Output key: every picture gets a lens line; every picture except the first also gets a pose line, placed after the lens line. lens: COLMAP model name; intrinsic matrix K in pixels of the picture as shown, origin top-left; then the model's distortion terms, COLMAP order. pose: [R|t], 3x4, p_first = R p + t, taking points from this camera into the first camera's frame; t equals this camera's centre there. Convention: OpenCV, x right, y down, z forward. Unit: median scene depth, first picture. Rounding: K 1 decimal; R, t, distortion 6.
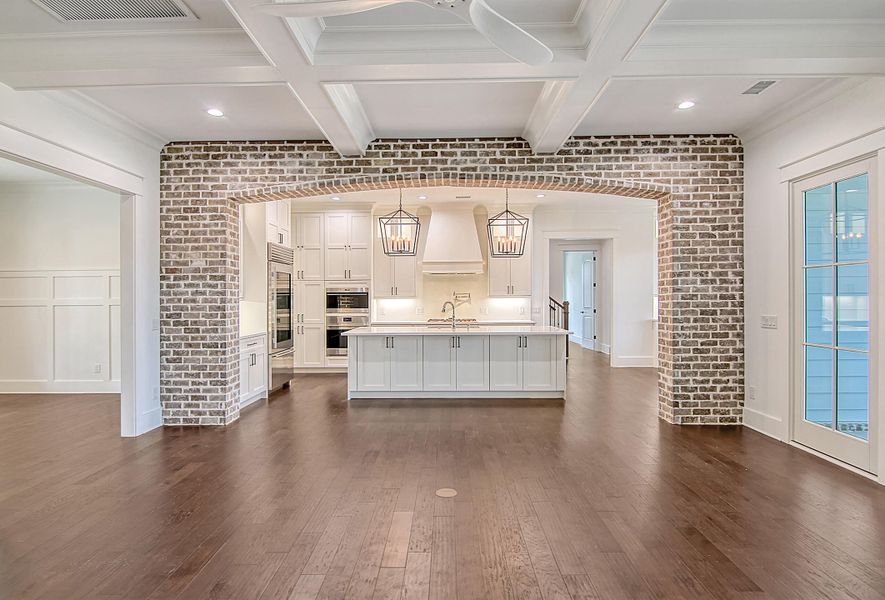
lens RADIAL K [[444.0, 0, 399.2], [0, 444.0, 294.4], [0, 0, 1]] dist [0.012793, -0.000506]
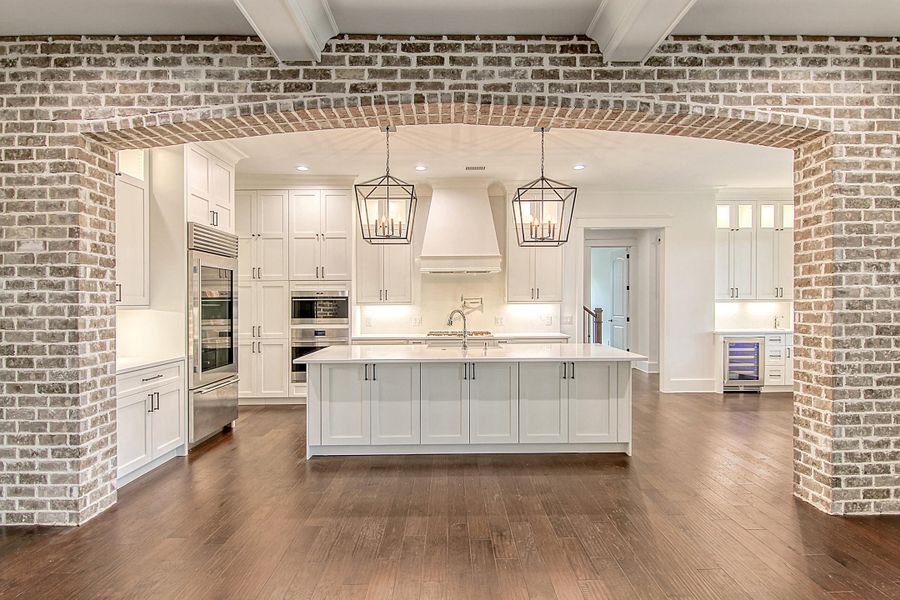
lens RADIAL K [[473.2, 0, 408.8], [0, 473.2, 304.0], [0, 0, 1]] dist [-0.001110, -0.003248]
pose [[0.999697, 0.000310, 0.024593, 0.024311], [-0.000579, 0.999940, 0.010948, -0.001999], [-0.024589, -0.010959, 0.999638, 0.374061]]
